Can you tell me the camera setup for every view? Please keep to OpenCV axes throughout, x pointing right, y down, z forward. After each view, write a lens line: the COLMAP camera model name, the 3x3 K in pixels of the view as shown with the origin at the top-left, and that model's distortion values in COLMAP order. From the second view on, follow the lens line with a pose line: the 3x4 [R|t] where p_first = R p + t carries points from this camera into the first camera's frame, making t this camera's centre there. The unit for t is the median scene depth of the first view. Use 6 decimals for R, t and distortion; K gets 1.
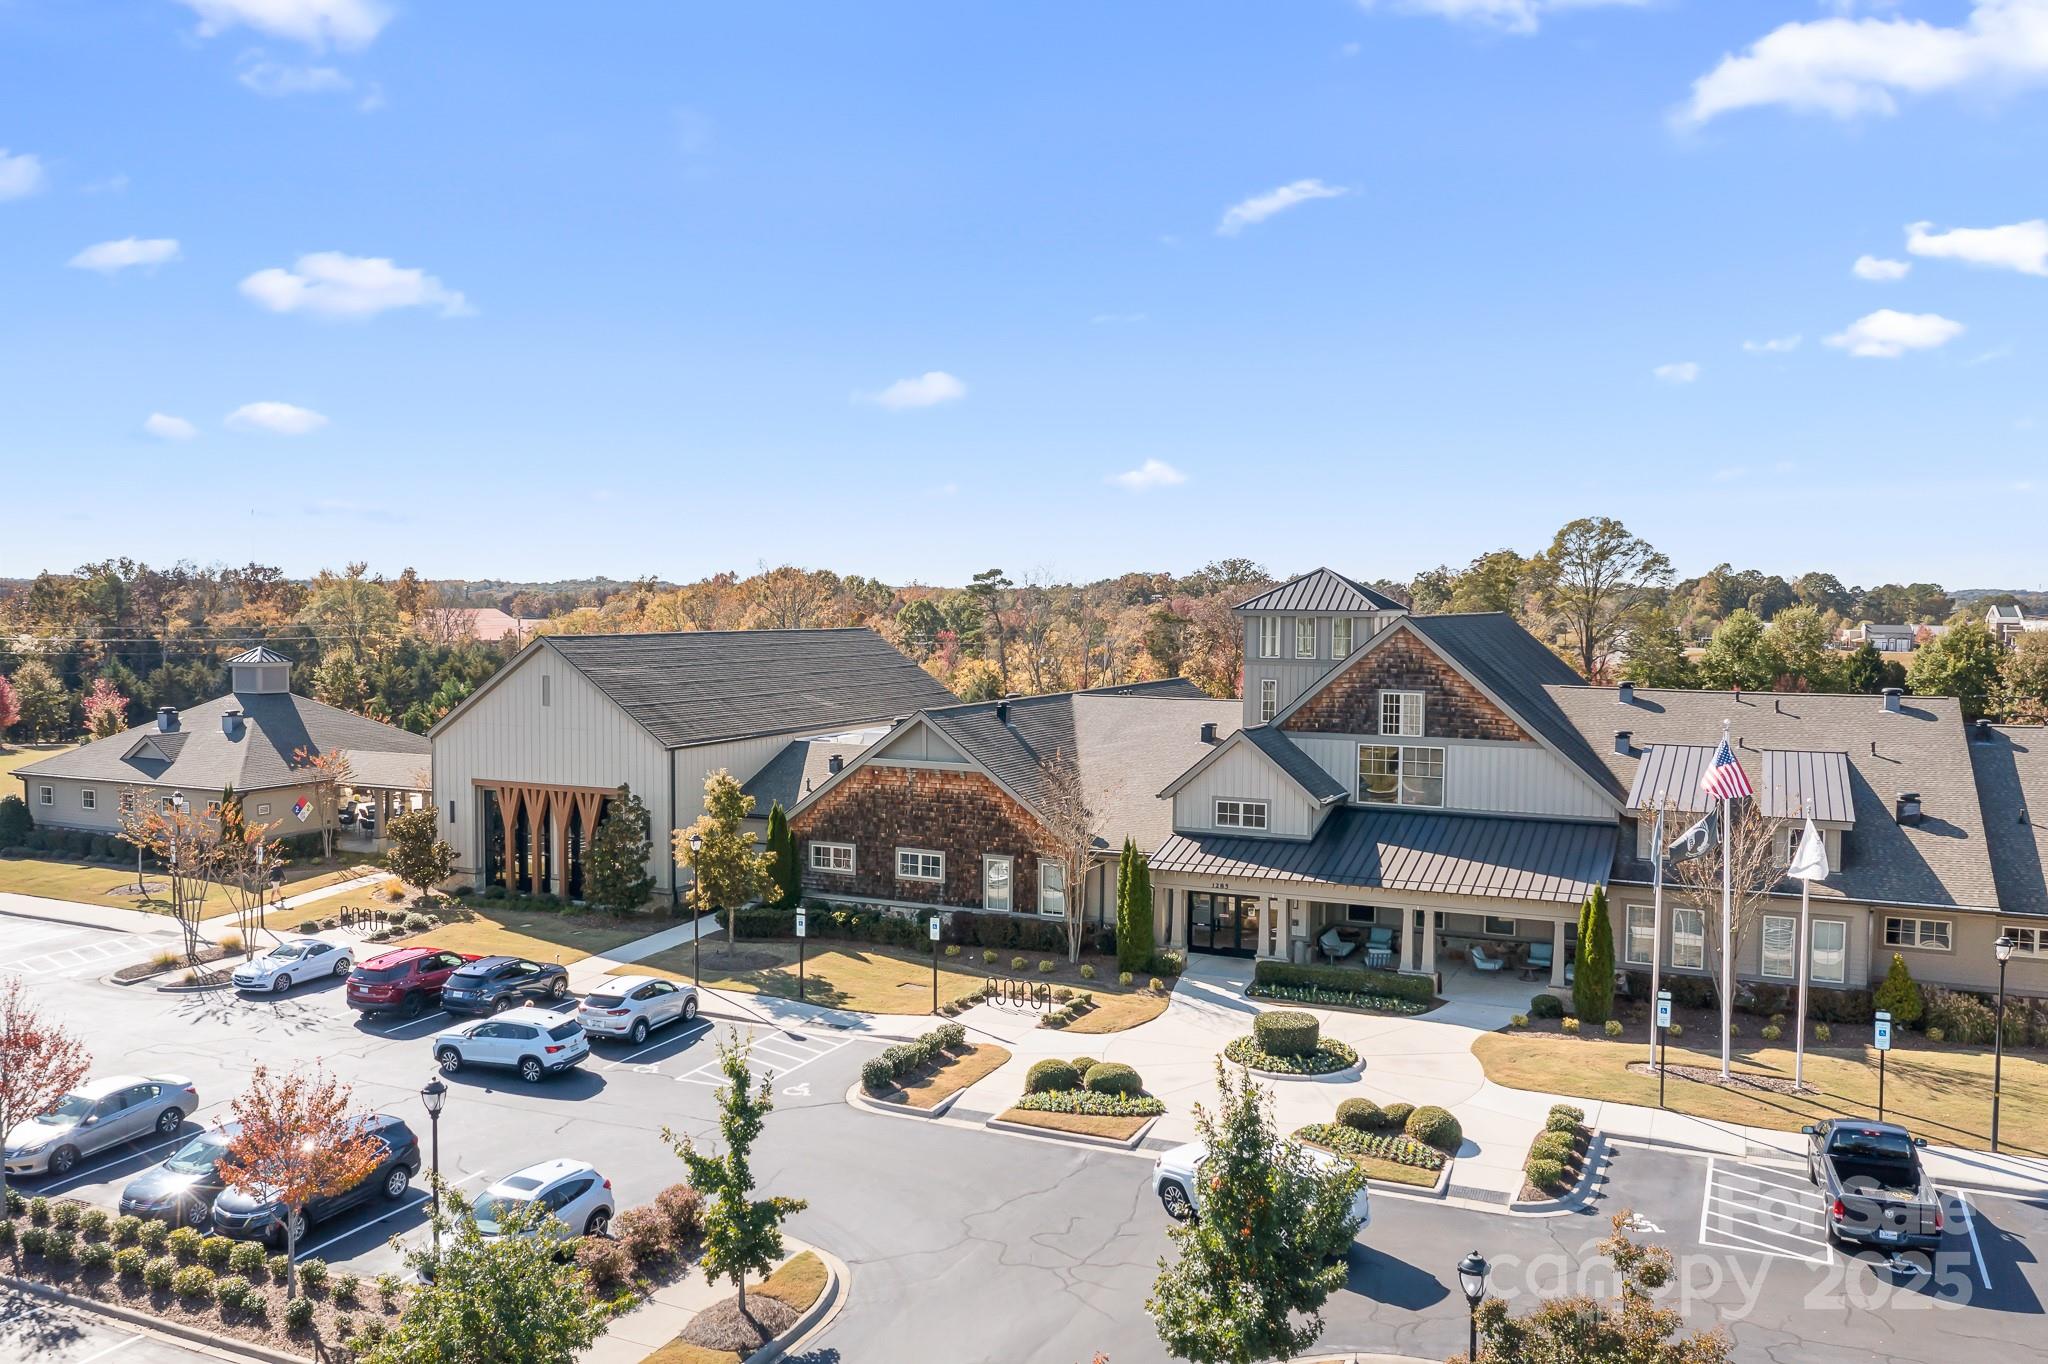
lens RADIAL K [[1617.3, 0, 1024.0], [0, 1617.3, 682.0], [0, 0, 1]] dist [-0.025268, -0.000458]
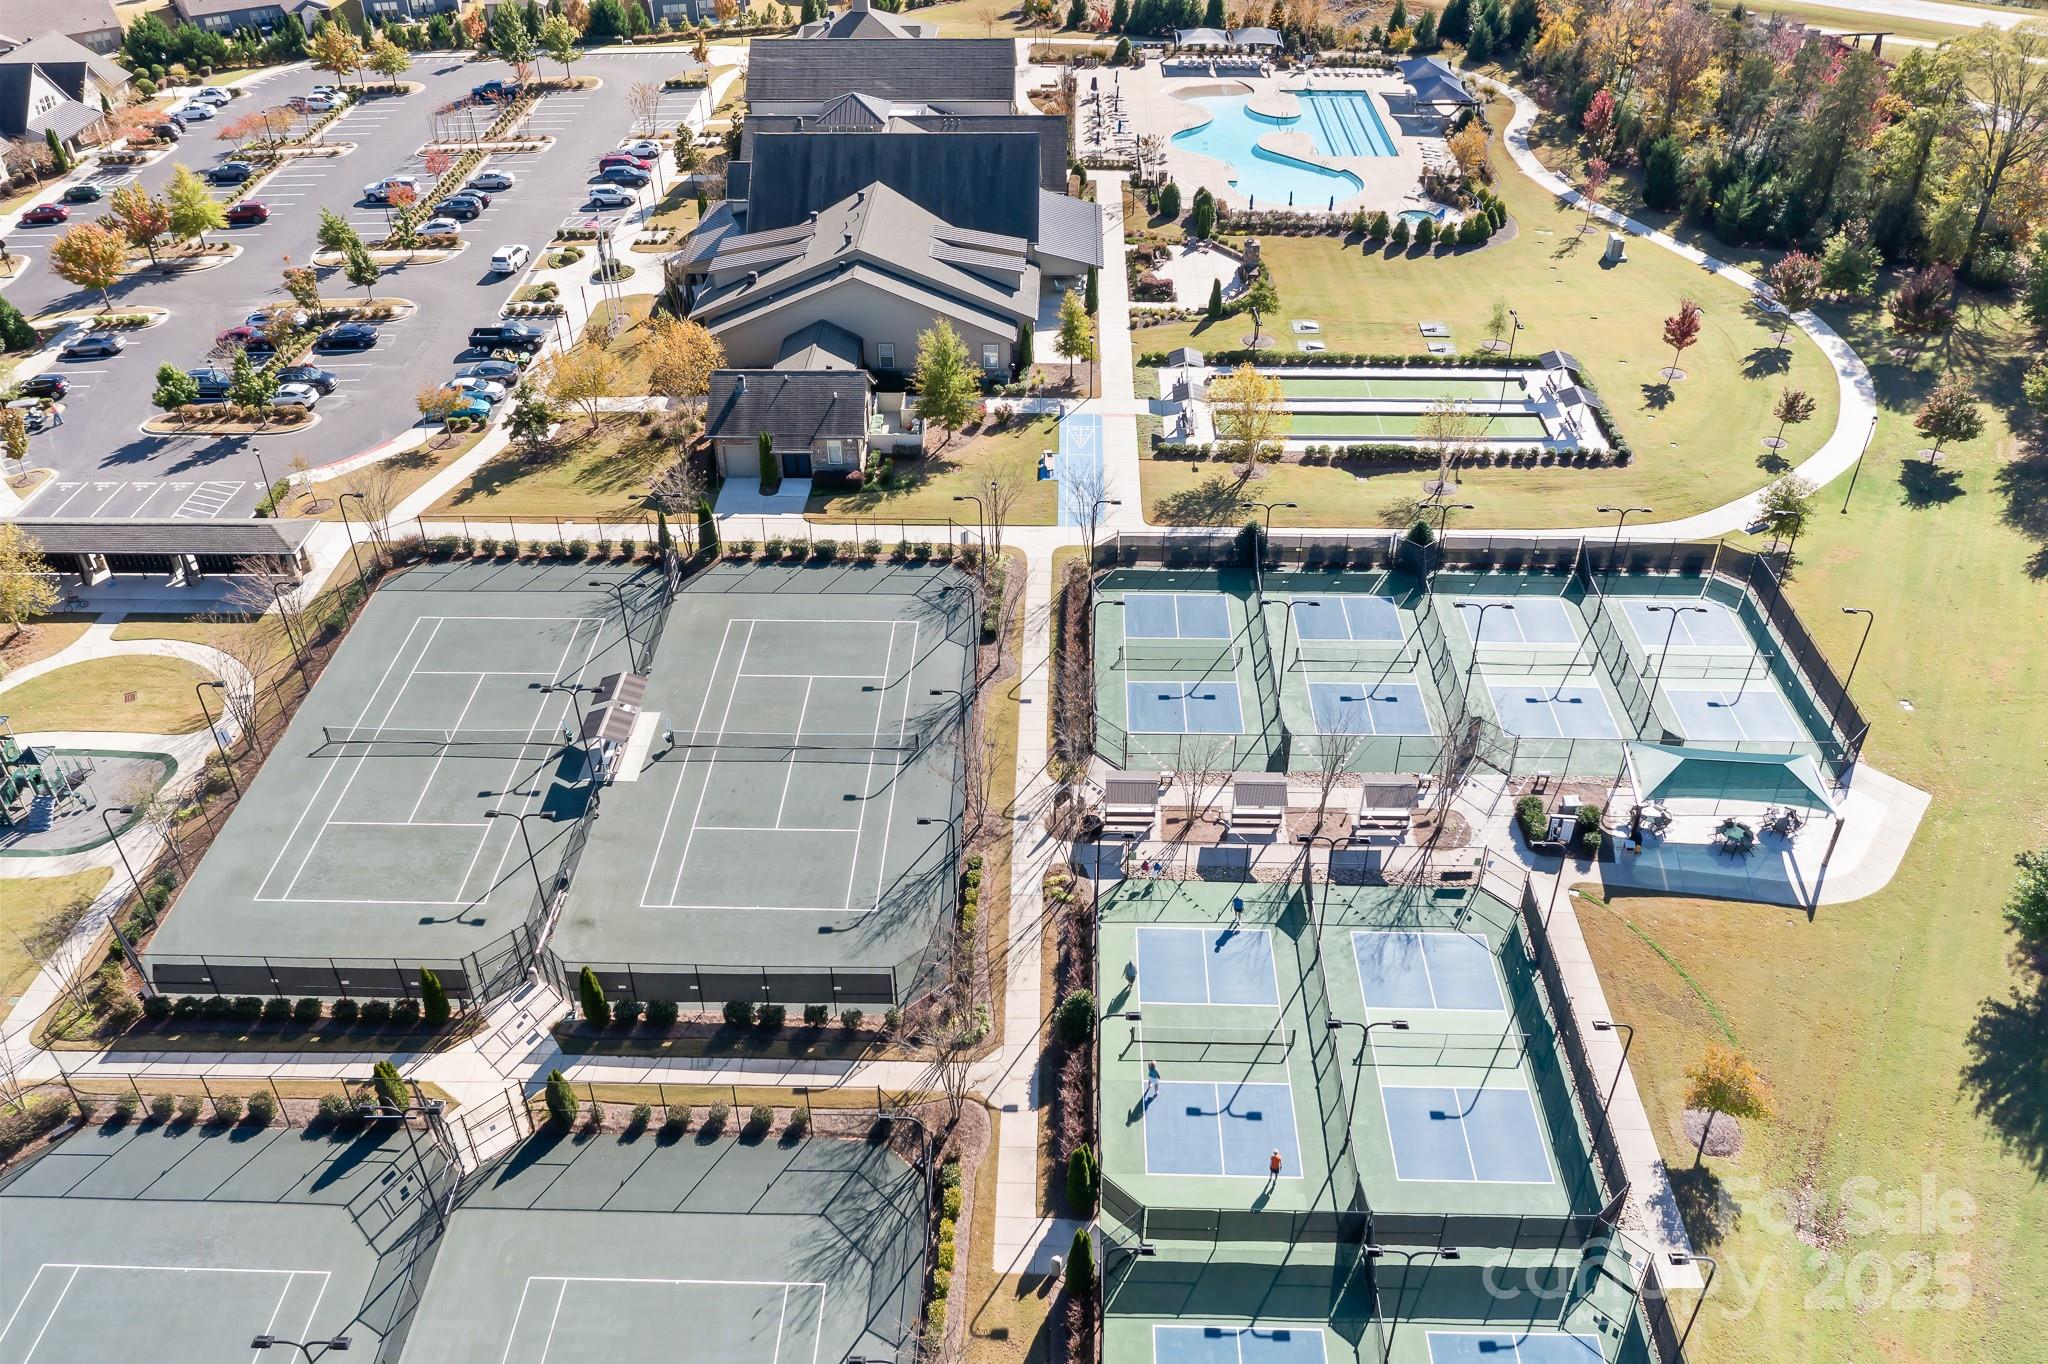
lens RADIAL K [[1617.3, 0, 1024.0], [0, 1617.3, 682.0], [0, 0, 1]] dist [-0.025268, -0.000458]
pose [[0.398057, 0.533953, -0.745952, 2.558638], [-0.032544, 0.820858, 0.570205, -0.733791], [0.916783, -0.202698, 0.344126, 0.389434]]
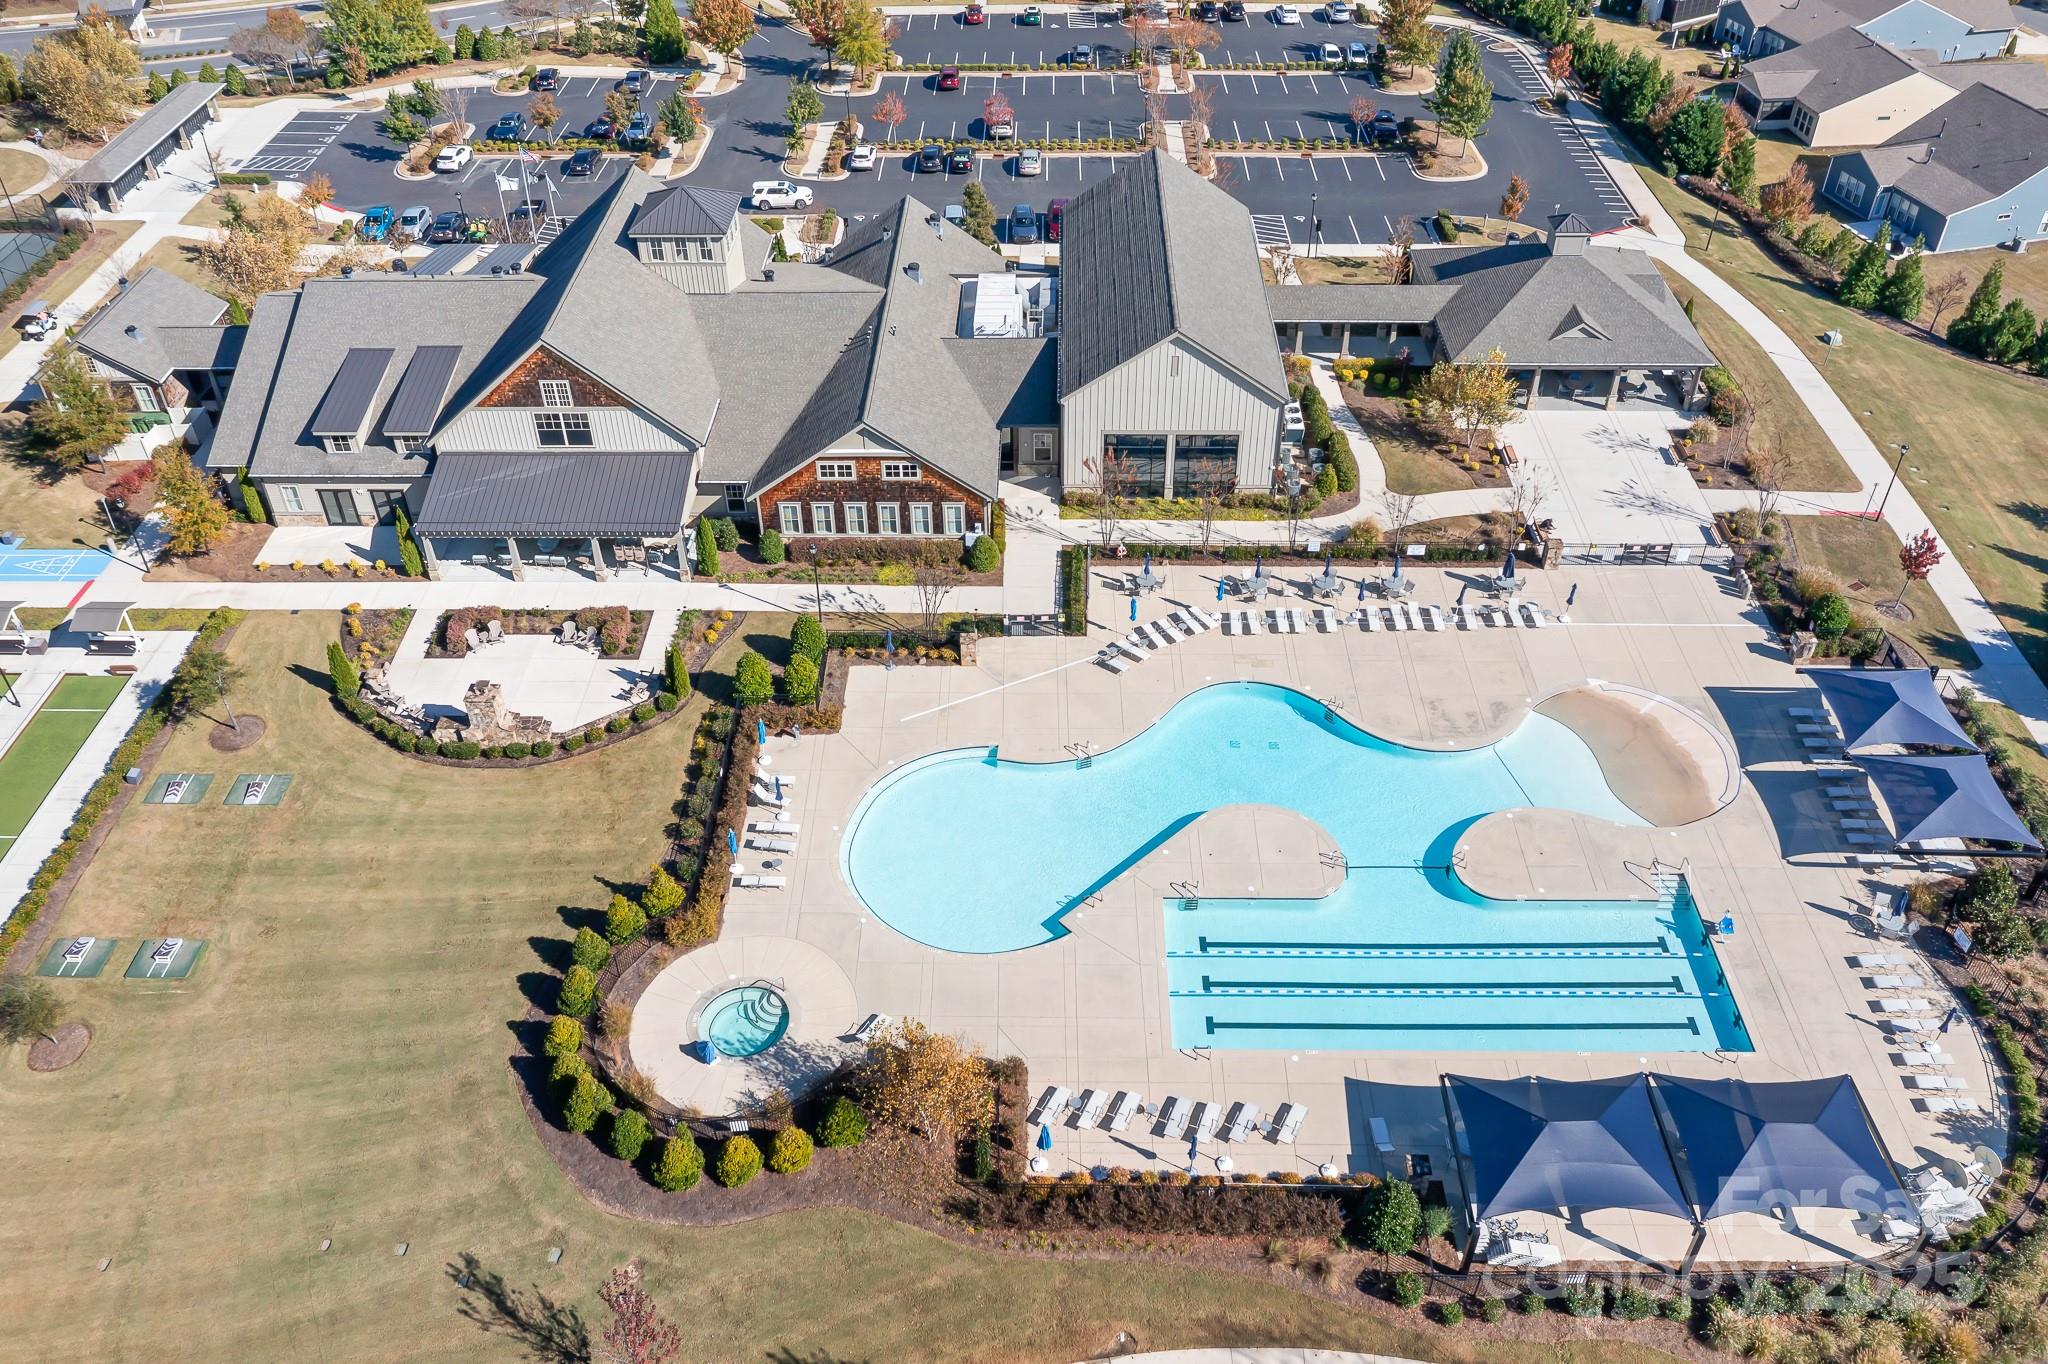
lens RADIAL K [[1617.3, 0, 1024.0], [0, 1617.3, 682.0], [0, 0, 1]] dist [-0.025268, -0.000458]
pose [[-0.915364, 0.255513, -0.311161, 0.542696], [-0.016395, 0.748532, 0.662896, -0.812612], [0.402293, 0.611893, -0.680990, 2.757891]]
